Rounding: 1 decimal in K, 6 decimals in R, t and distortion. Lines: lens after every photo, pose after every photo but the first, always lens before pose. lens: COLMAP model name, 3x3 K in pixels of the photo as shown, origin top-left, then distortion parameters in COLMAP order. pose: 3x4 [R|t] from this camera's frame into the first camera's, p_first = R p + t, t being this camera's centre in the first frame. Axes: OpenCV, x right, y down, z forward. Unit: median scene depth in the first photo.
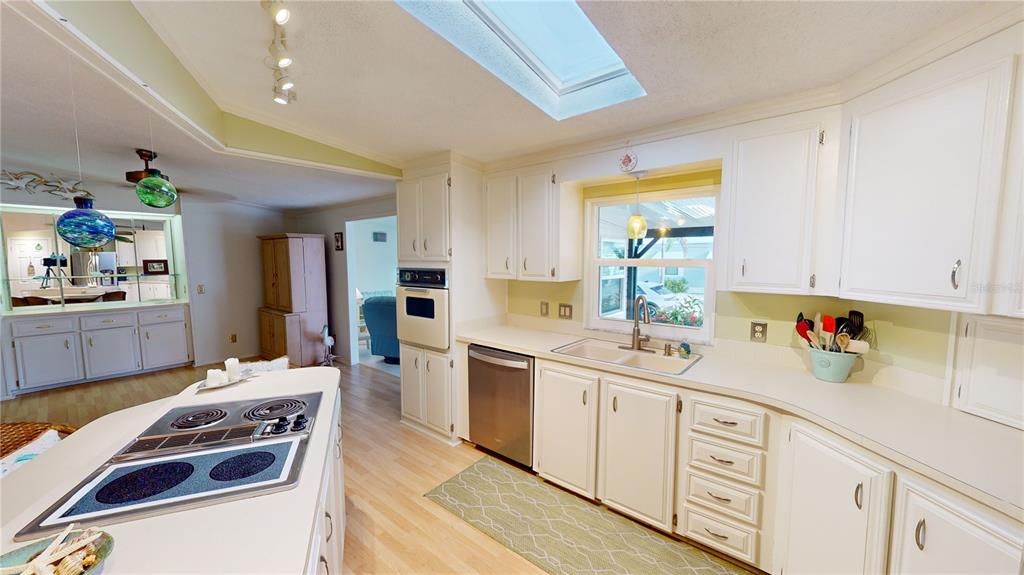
lens RADIAL K [[372.5, 0, 512.0], [0, 372.5, 287.5], [0, 0, 1]] dist [0.000580, 0.000037]
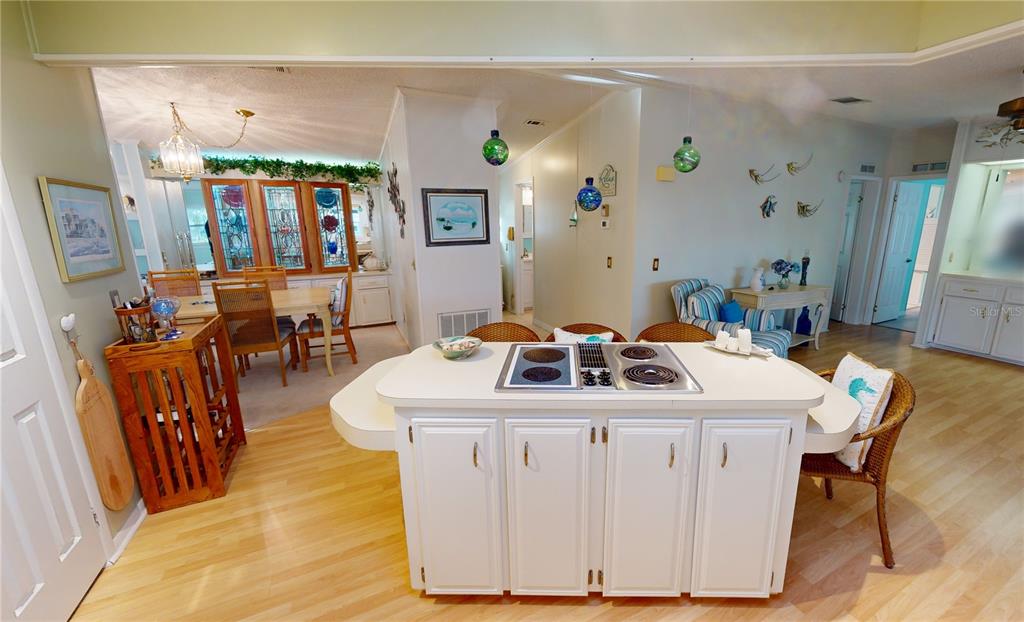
lens RADIAL K [[405.8, 0, 553.0], [0, 405.8, 313.0], [0, 0, 1]] dist [0.000359, 0.000002]
pose [[-0.382471, 0.212193, -0.899272, 0.358234], [-0.073480, 0.963204, 0.258531, -0.083234], [0.921041, 0.164959, -0.352805, 0.966591]]
